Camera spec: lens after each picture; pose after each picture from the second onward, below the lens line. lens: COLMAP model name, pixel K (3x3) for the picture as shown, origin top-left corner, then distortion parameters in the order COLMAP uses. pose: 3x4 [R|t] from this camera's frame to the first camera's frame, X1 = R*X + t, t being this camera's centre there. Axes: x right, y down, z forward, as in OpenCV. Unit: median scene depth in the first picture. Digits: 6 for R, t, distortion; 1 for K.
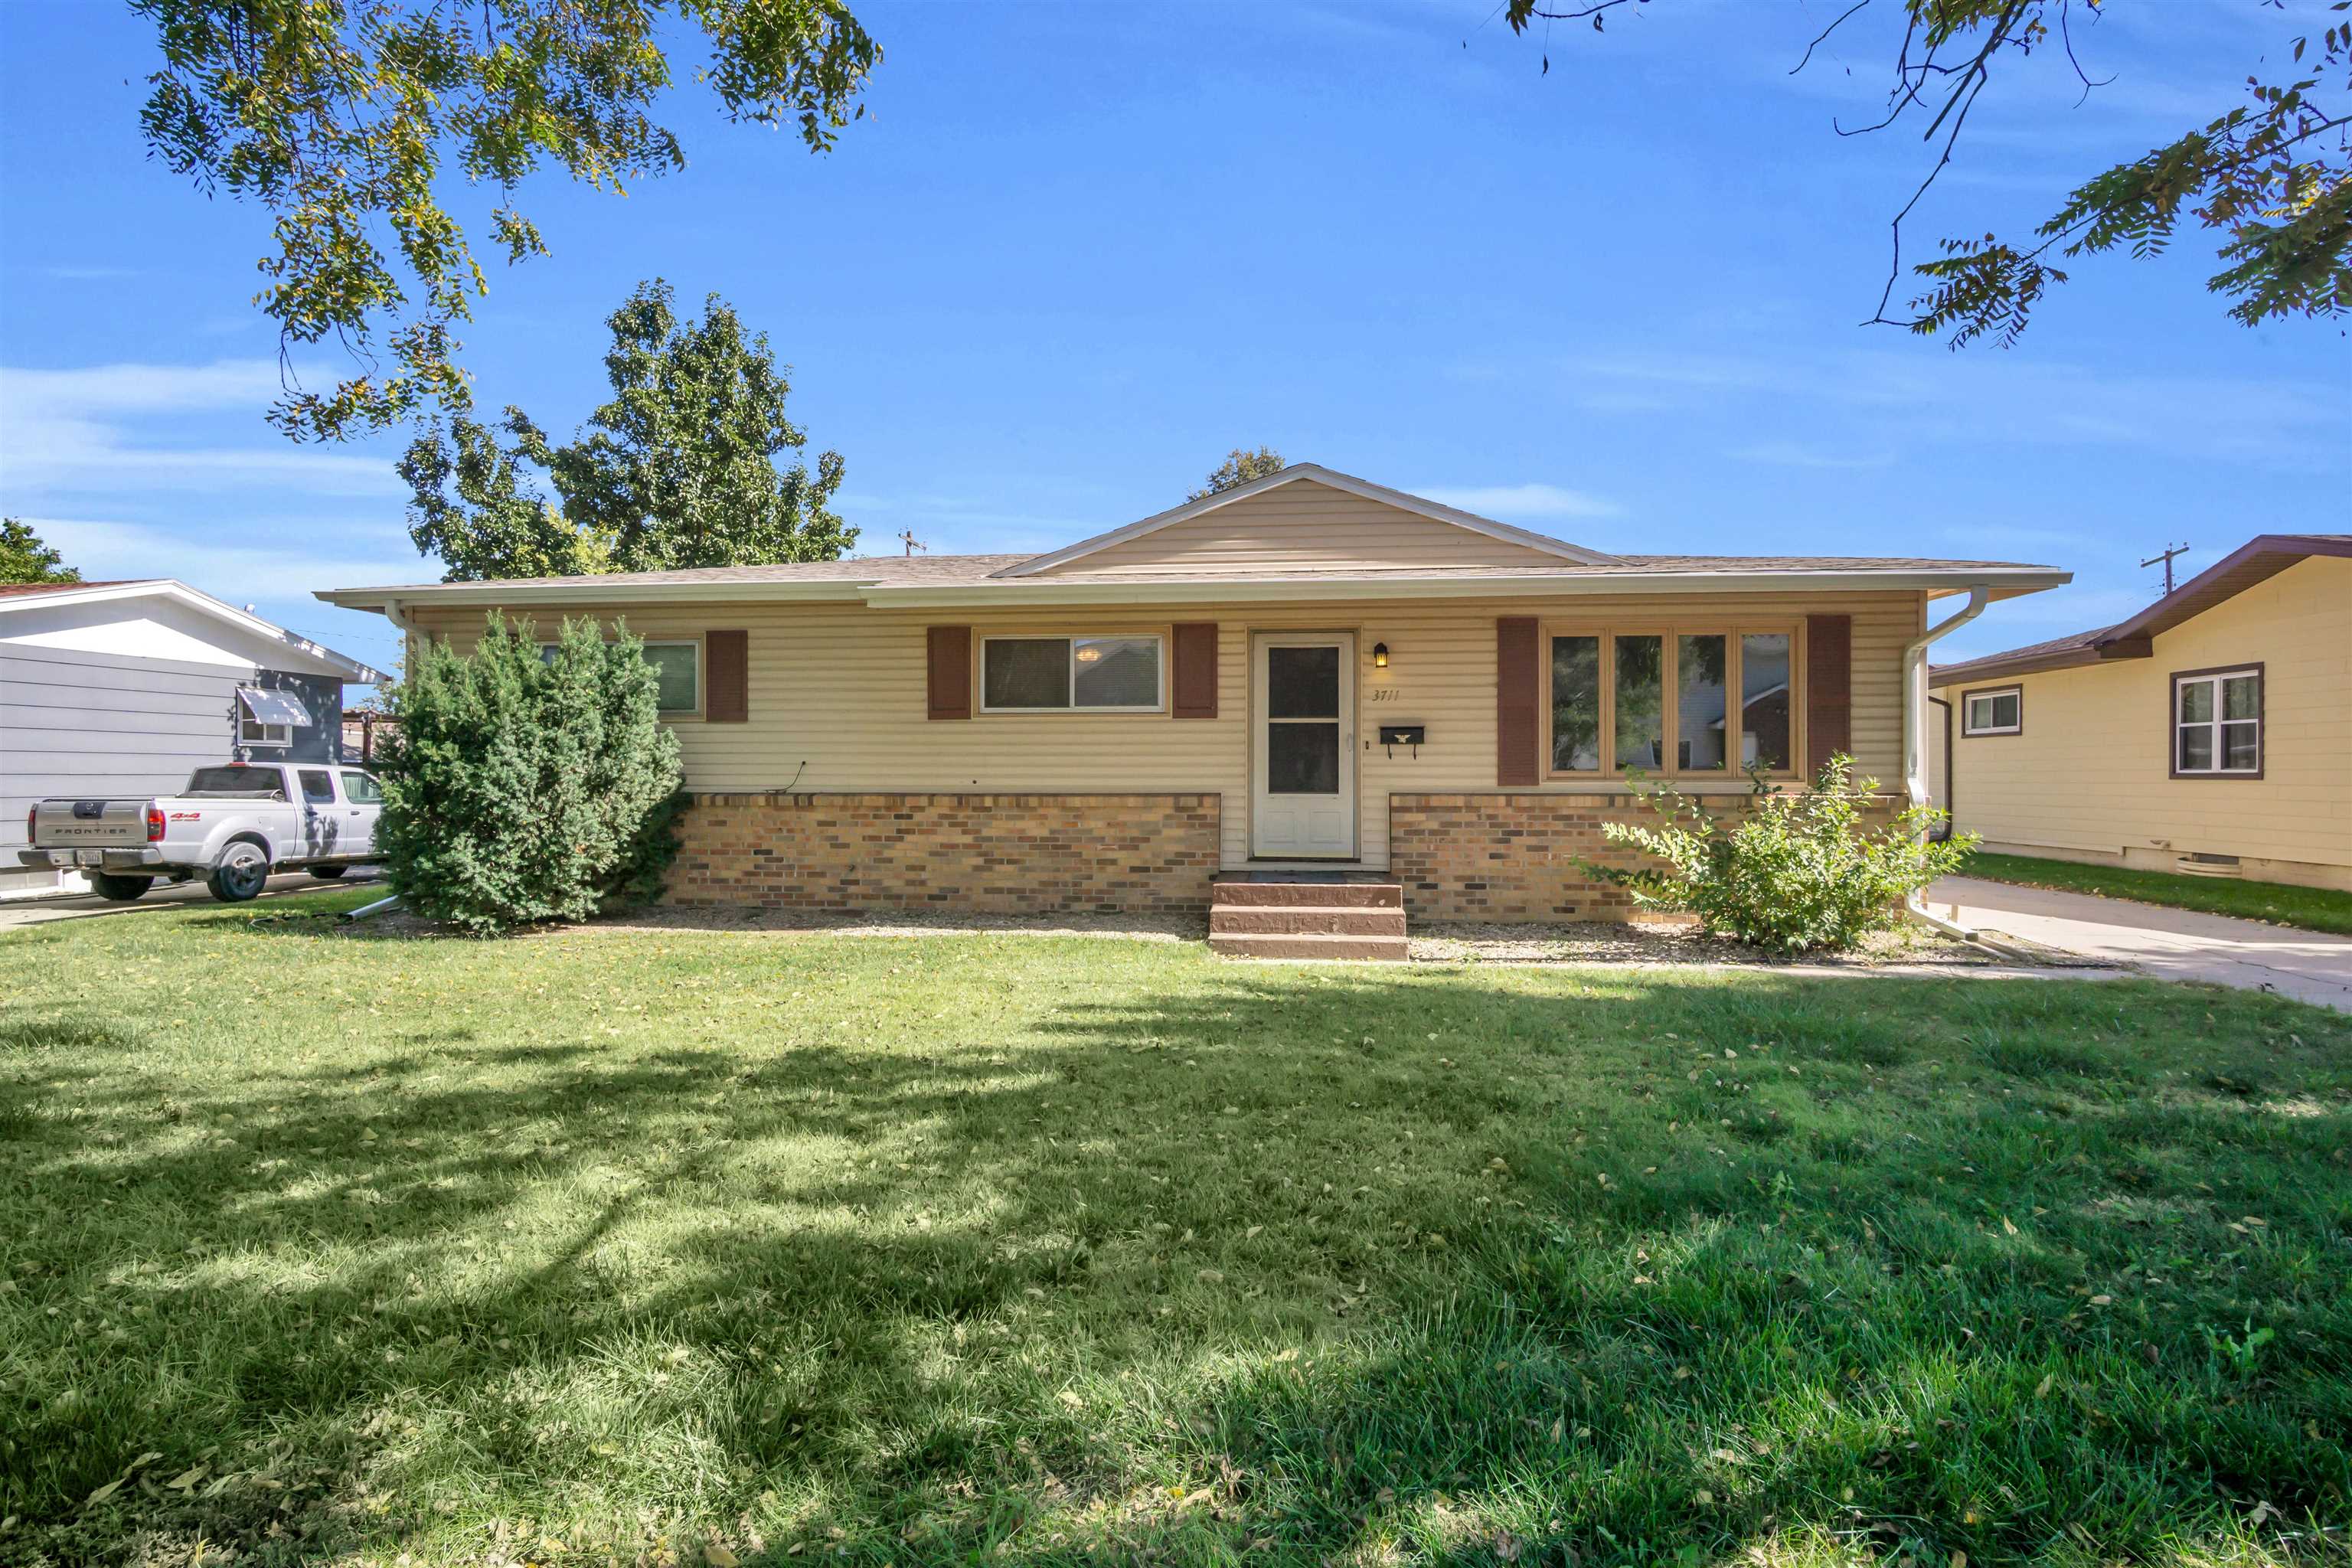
lens RADIAL K [[1291.5, 0, 1164.6], [0, 1291.5, 784.1], [0, 0, 1]] dist [-0.034978, 0.008286]
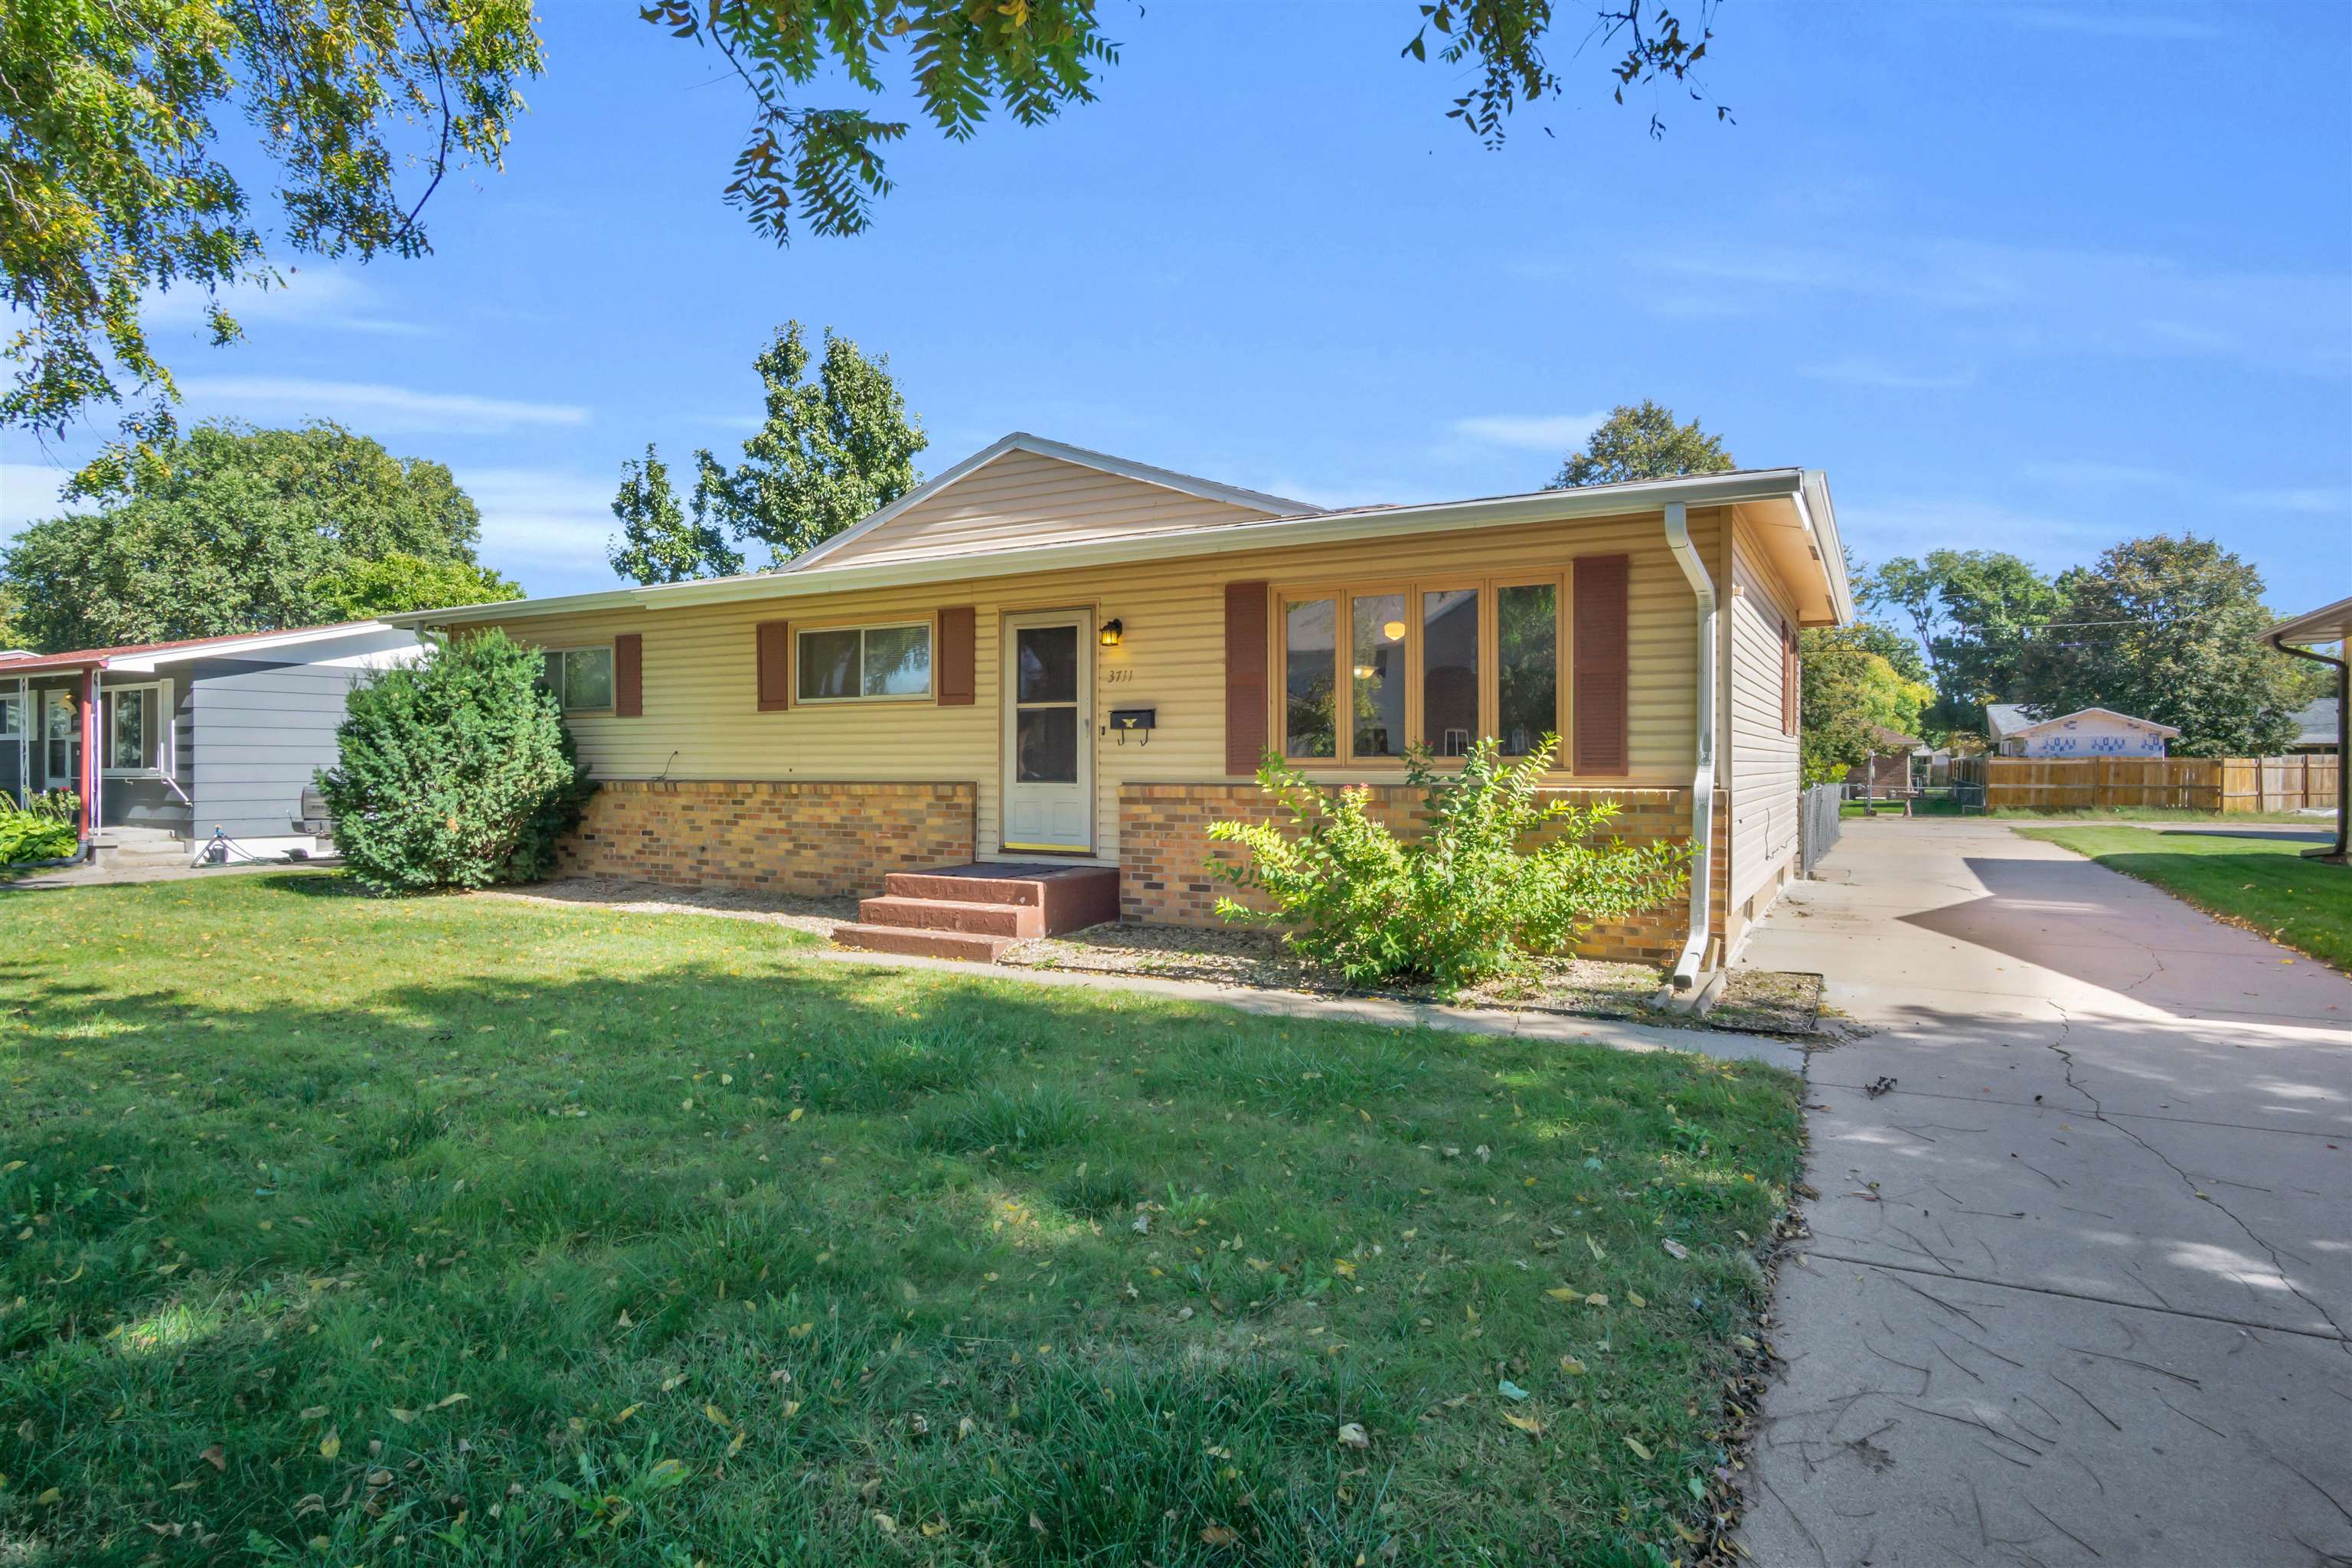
lens RADIAL K [[1291.5, 0, 1174.5], [0, 1291.5, 774.5], [0, 0, 1]] dist [-0.034978, 0.008286]
pose [[0.913939, 0.002357, -0.405844, 0.574813], [-0.000931, 0.999993, 0.003712, -0.002301], [0.405849, -0.003015, 0.913935, 0.175887]]
